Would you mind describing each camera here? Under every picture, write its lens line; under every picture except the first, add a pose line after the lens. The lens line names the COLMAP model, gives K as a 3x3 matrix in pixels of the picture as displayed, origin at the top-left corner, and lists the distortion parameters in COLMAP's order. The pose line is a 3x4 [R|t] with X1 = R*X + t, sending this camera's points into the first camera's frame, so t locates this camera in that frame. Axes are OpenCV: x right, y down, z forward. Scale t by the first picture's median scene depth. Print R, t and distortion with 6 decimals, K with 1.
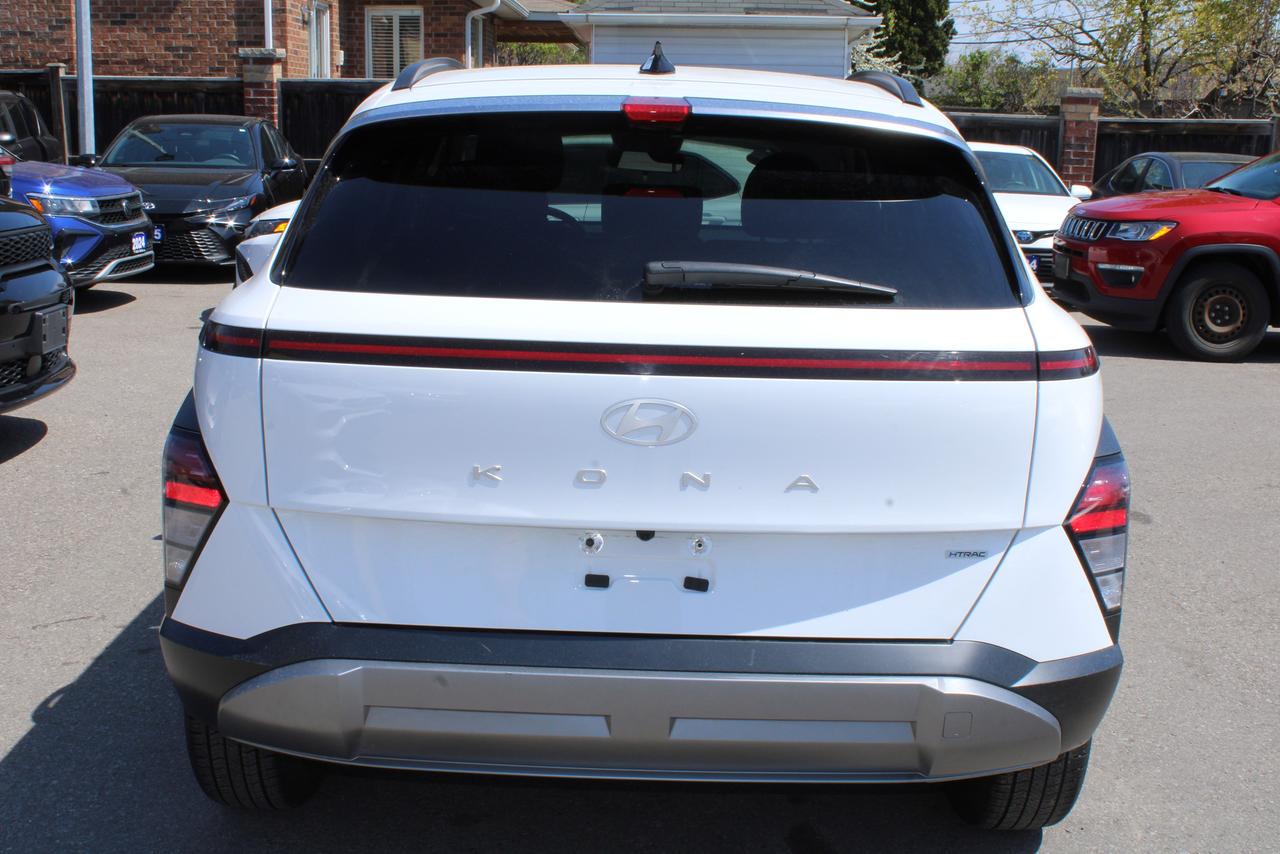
lens RADIAL K [[1591.1, 0, 639.8], [0, 1591.1, 428.9], [0, 0, 1]] dist [-0.036115, 0.000000]
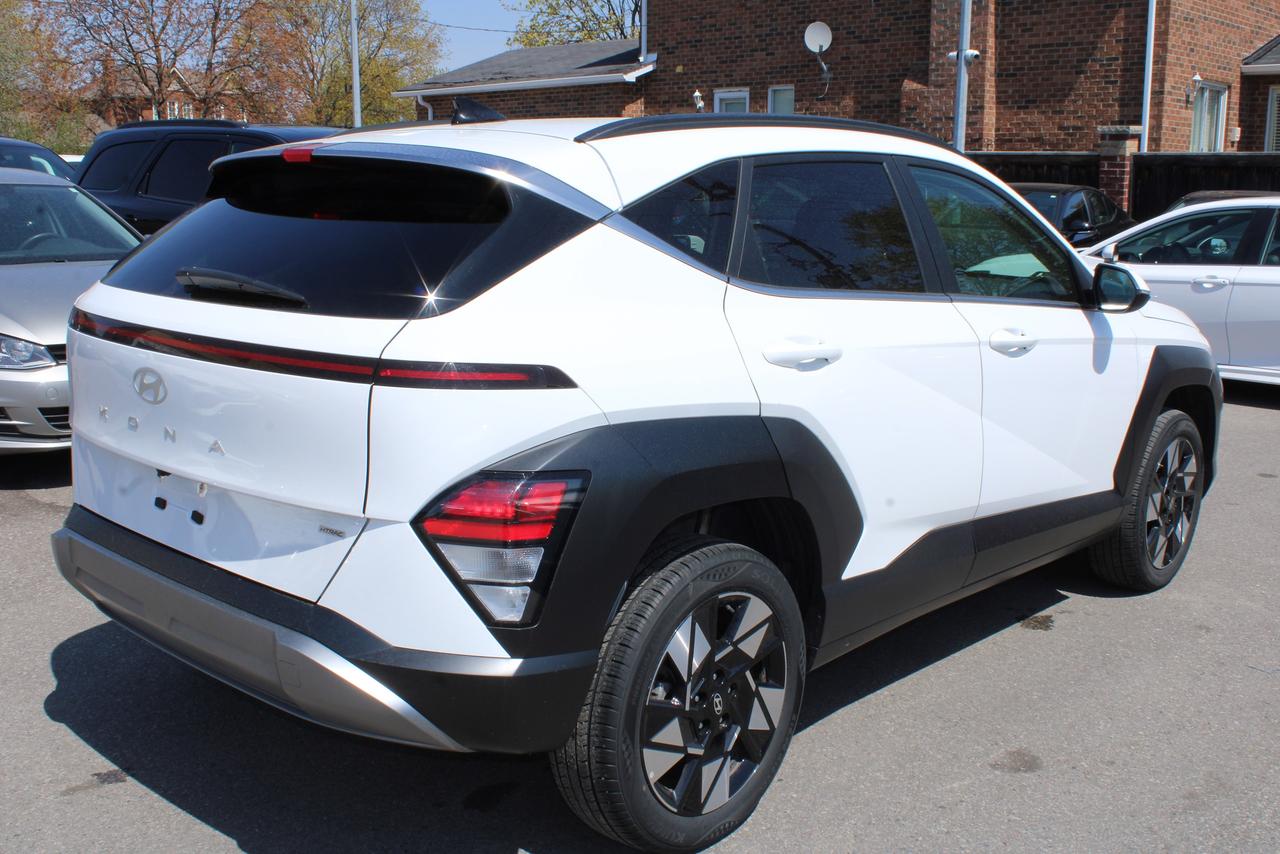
lens RADIAL K [[1344.4, 0, 640.2], [0, 1344.4, 425.6], [0, 0, 1]] dist [-0.023946, 0.000000]
pose [[0.745550, 0.117998, -0.655920, 0.149264], [-0.132552, 0.990792, 0.027576, -0.007883], [0.653135, 0.066384, 0.754326, 0.062113]]
